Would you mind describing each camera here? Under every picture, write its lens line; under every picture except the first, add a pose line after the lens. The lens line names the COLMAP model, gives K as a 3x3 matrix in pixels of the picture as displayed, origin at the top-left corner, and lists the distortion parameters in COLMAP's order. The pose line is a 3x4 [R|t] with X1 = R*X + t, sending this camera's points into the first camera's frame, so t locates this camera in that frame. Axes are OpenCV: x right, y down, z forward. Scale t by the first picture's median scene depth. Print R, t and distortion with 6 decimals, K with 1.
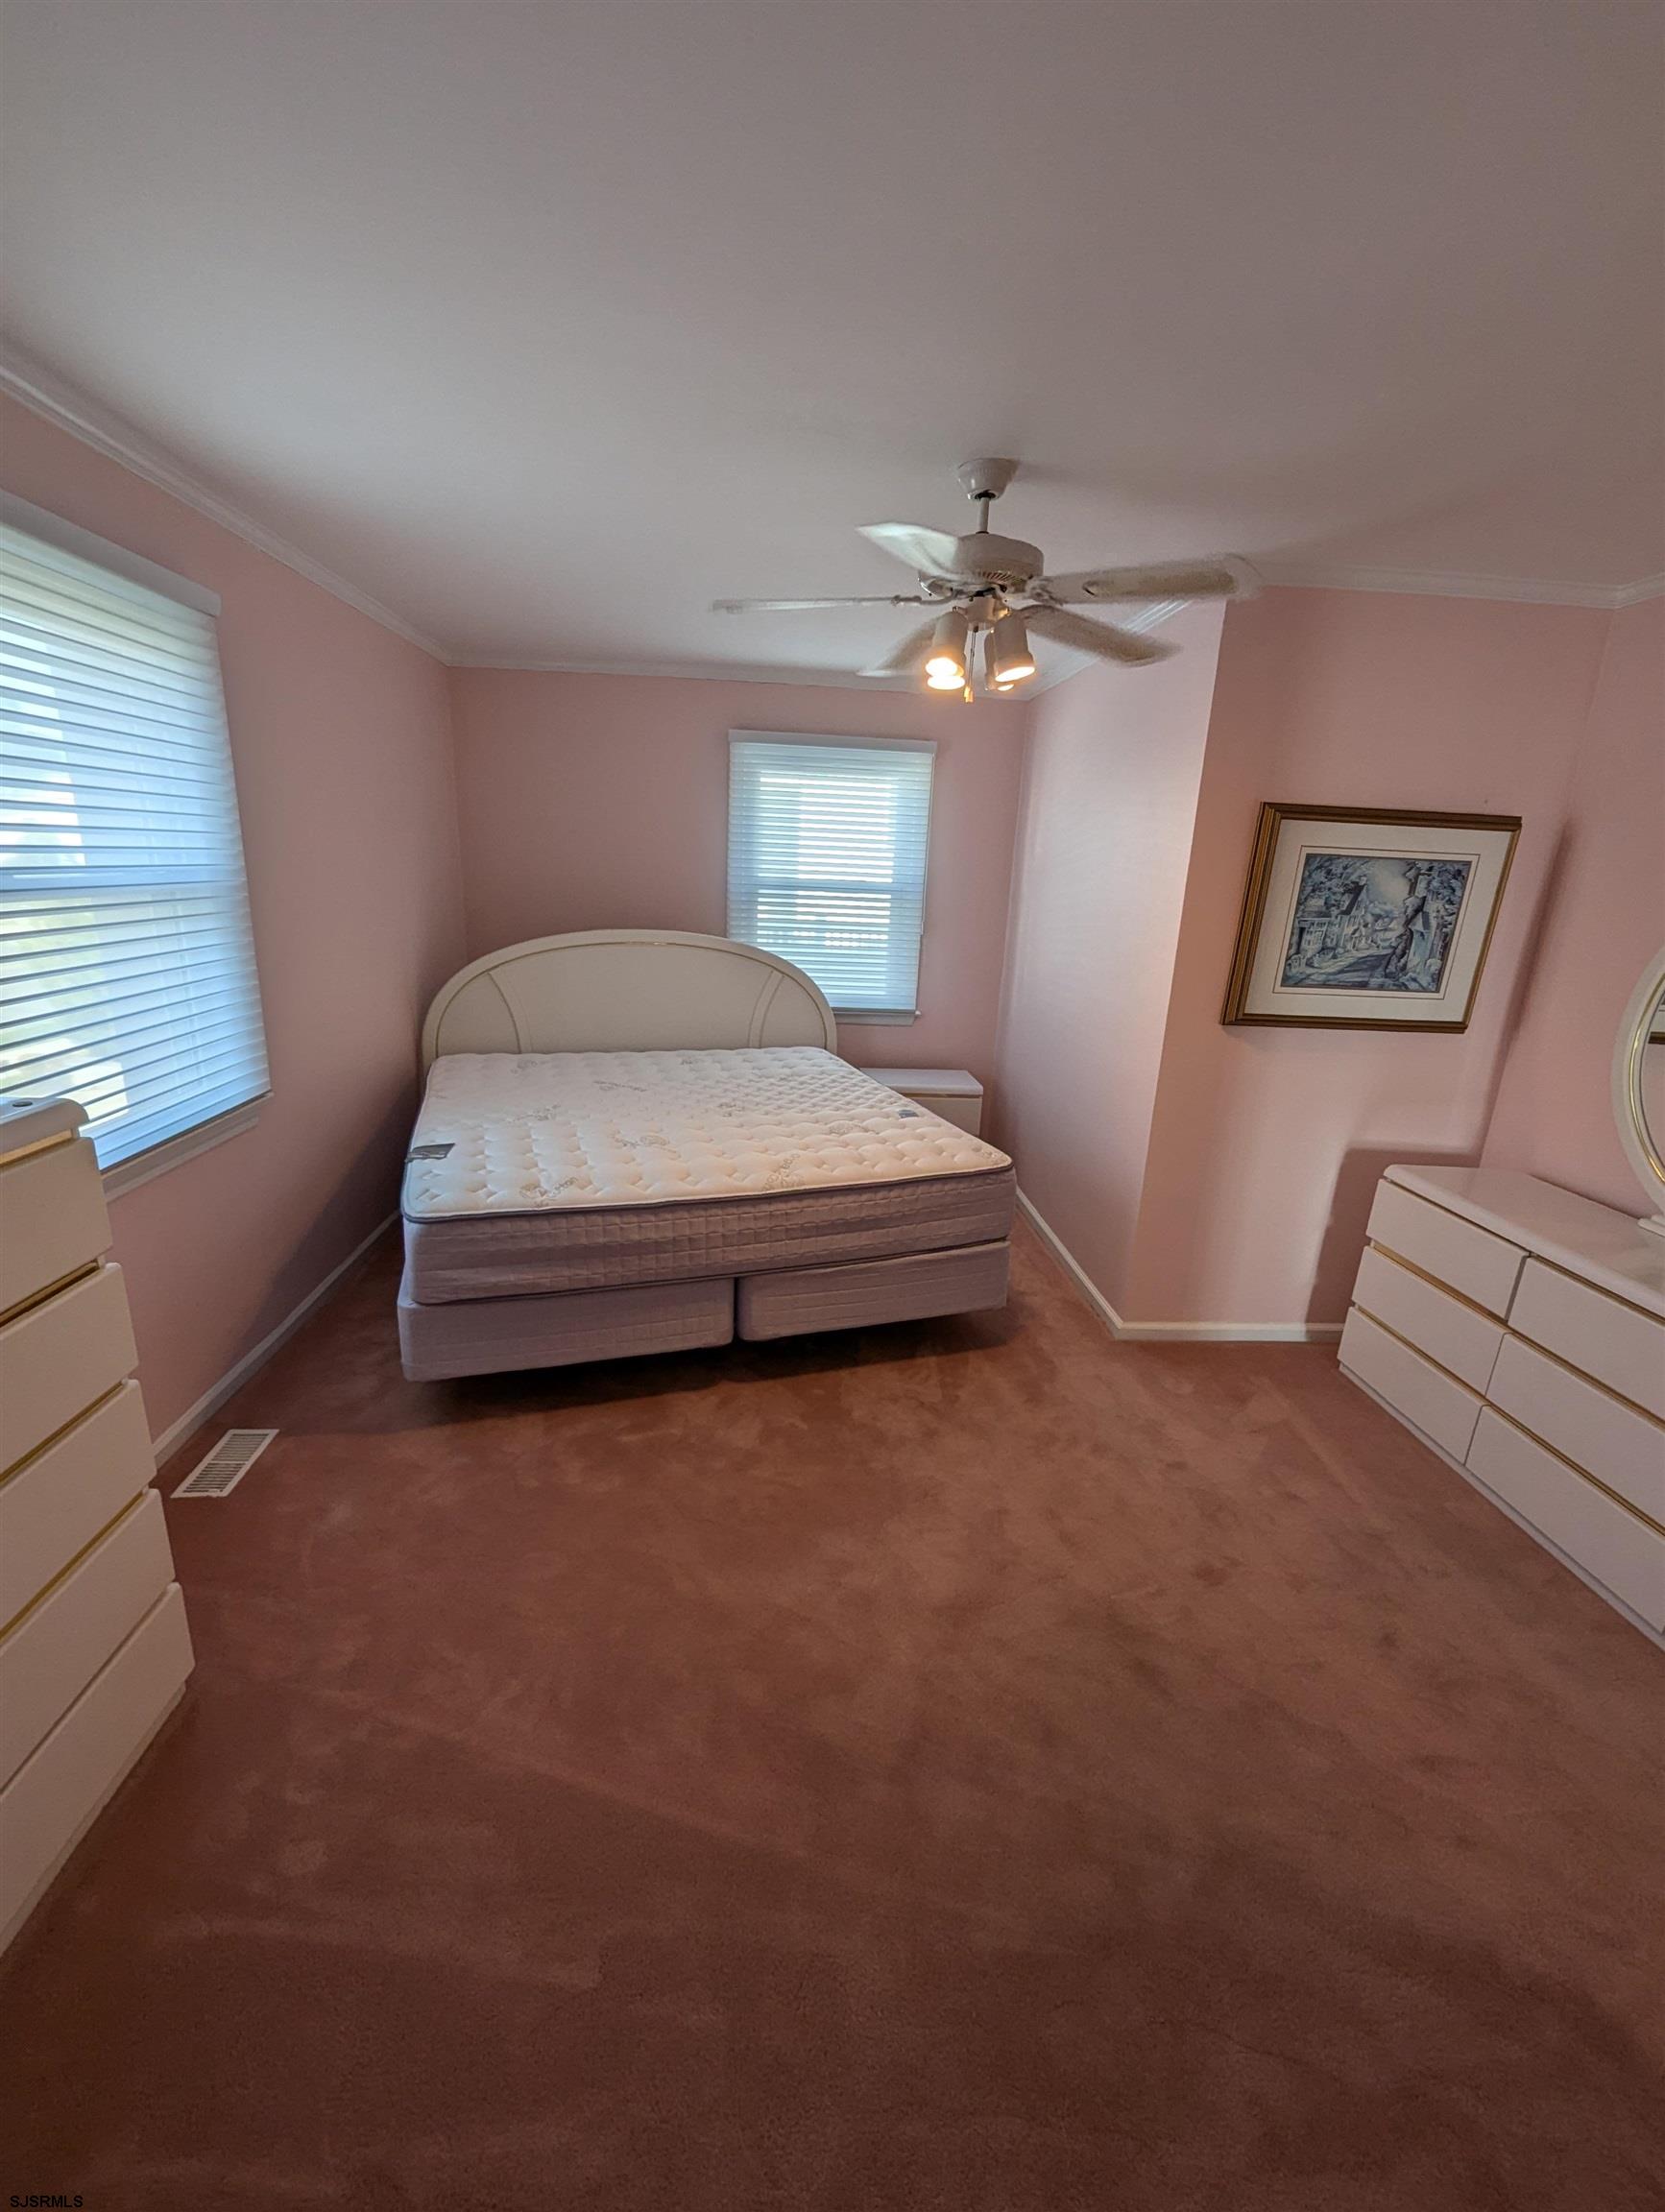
lens RADIAL K [[907.8, 0, 812.4], [0, 907.8, 1117.5], [0, 0, 1]] dist [0.001061, -0.000153]
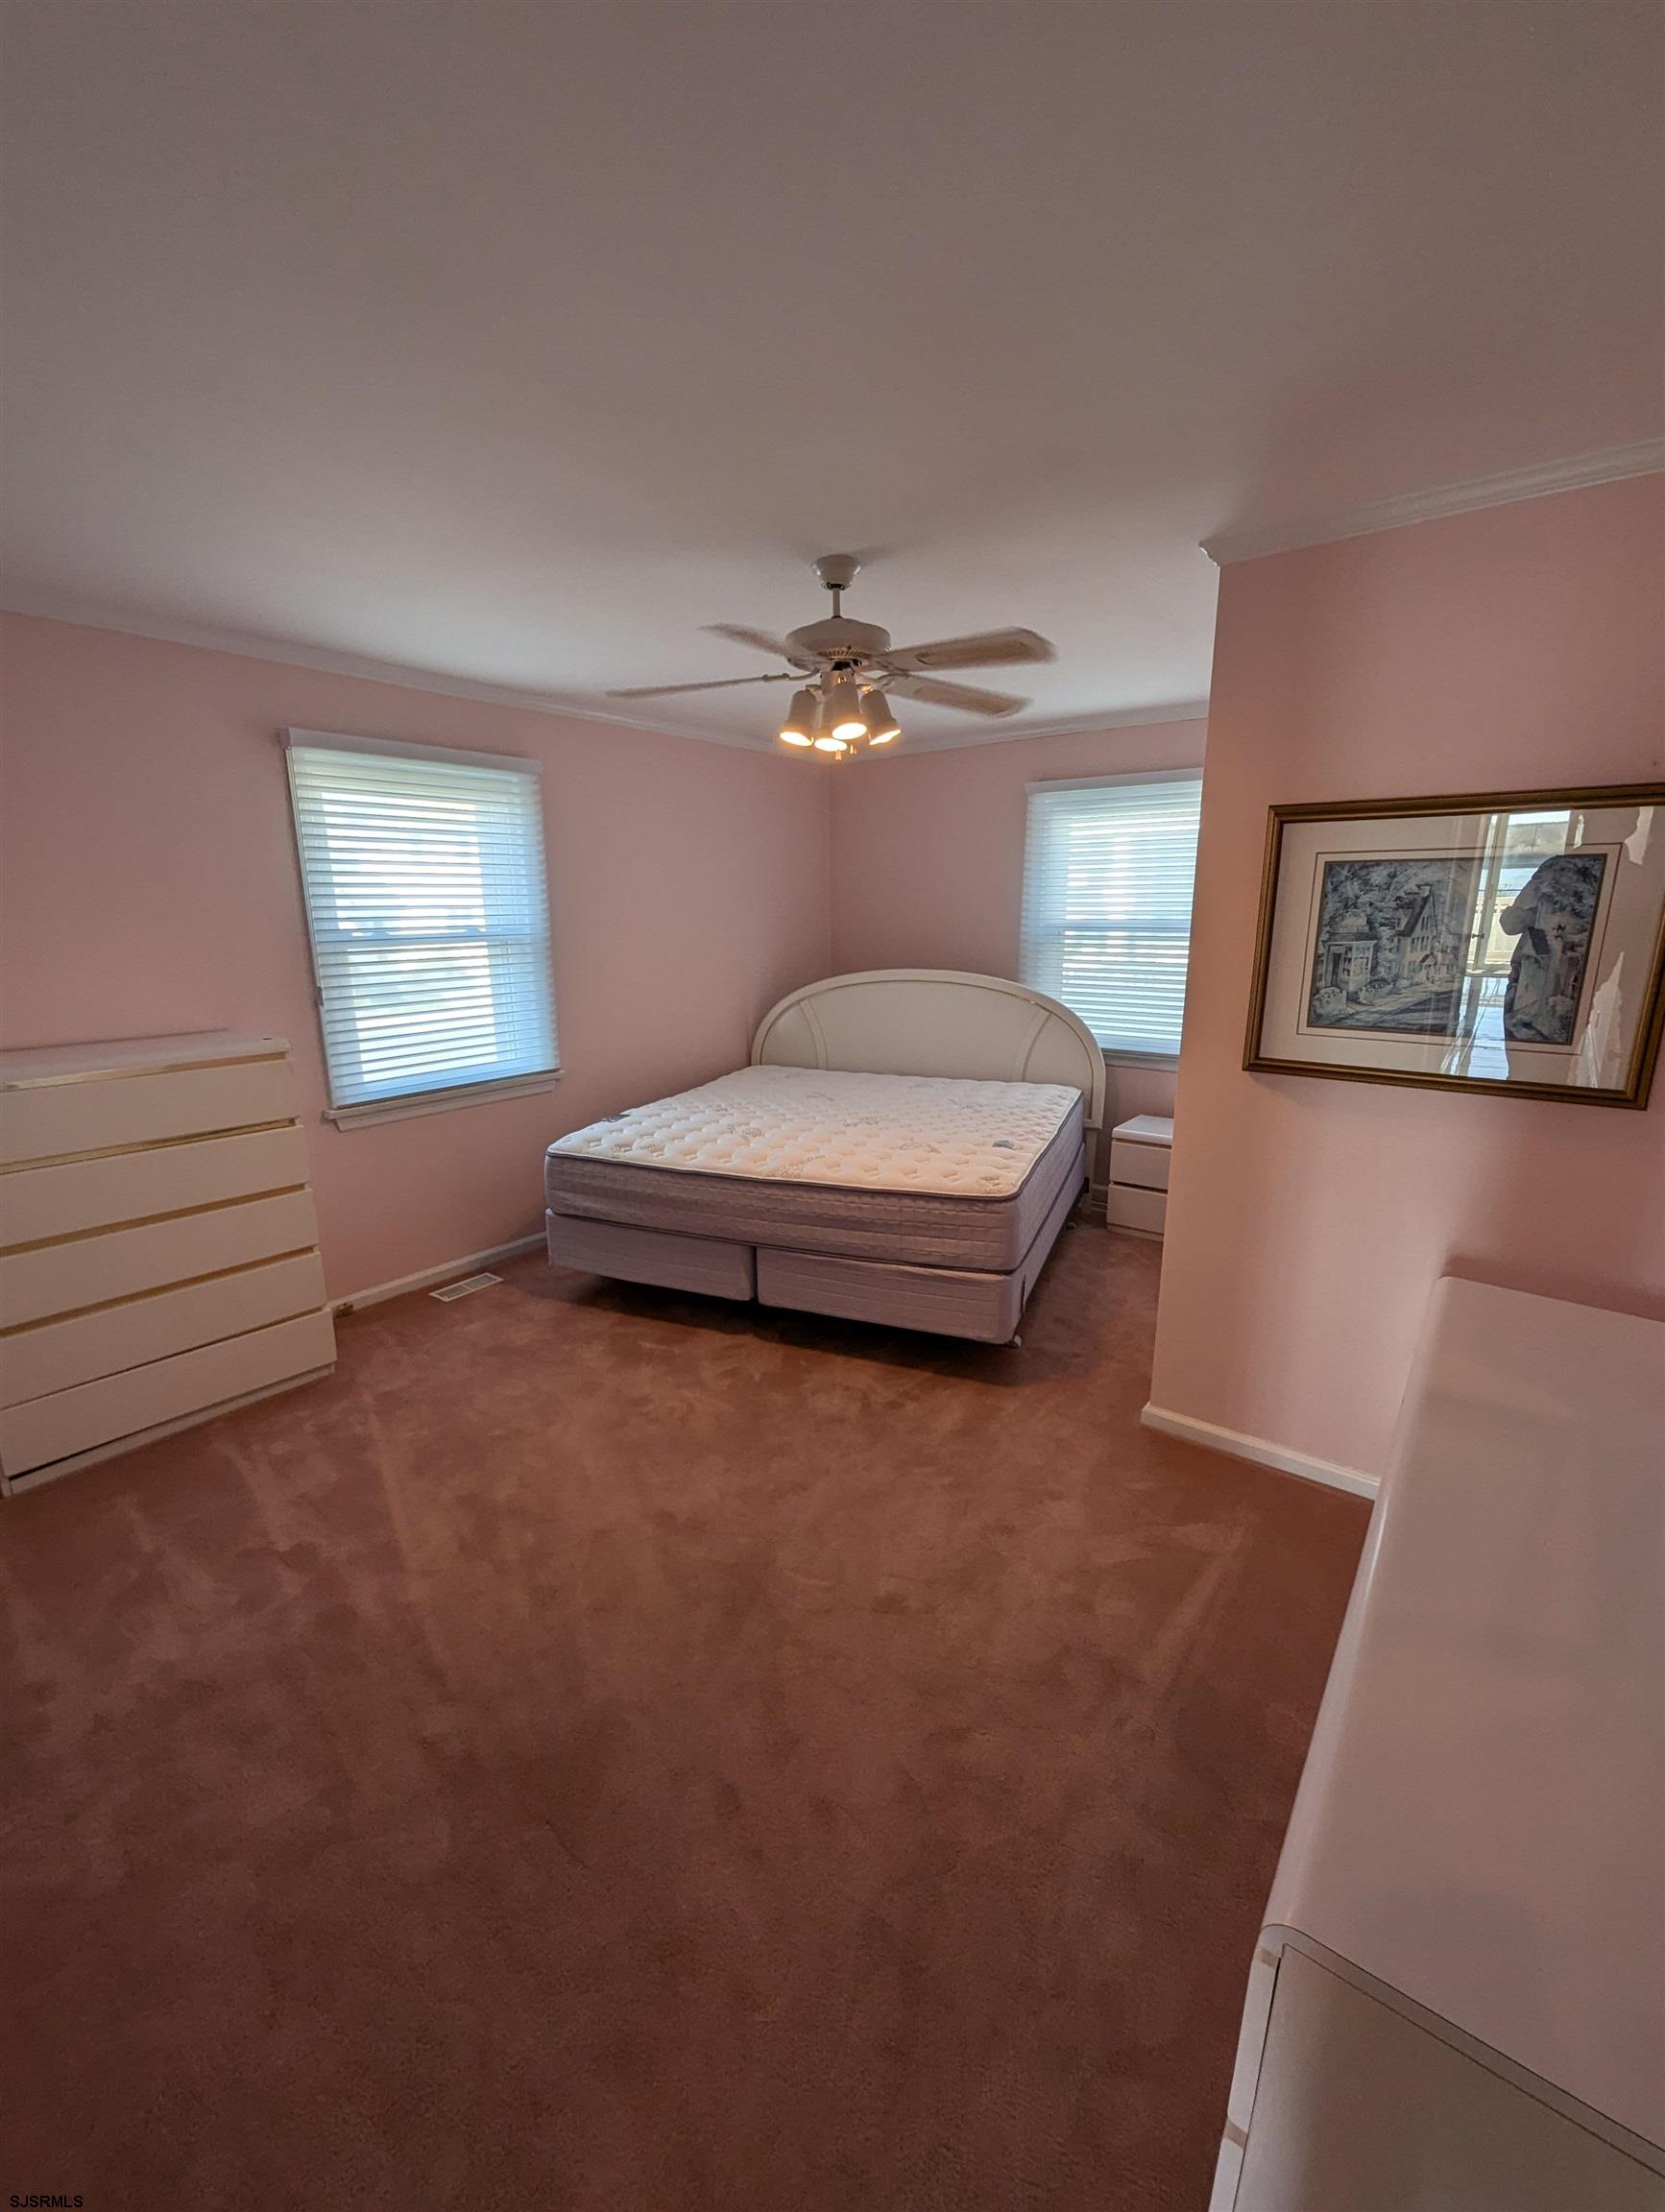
lens RADIAL K [[907.8, 0, 829.9], [0, 907.8, 1116.7], [0, 0, 1]] dist [0.001061, -0.000153]
pose [[0.755390, 0.101067, -0.647435, 0.738240], [-0.139234, 0.990228, -0.007872, 0.000115], [0.640312, 0.096091, 0.762080, 0.124615]]
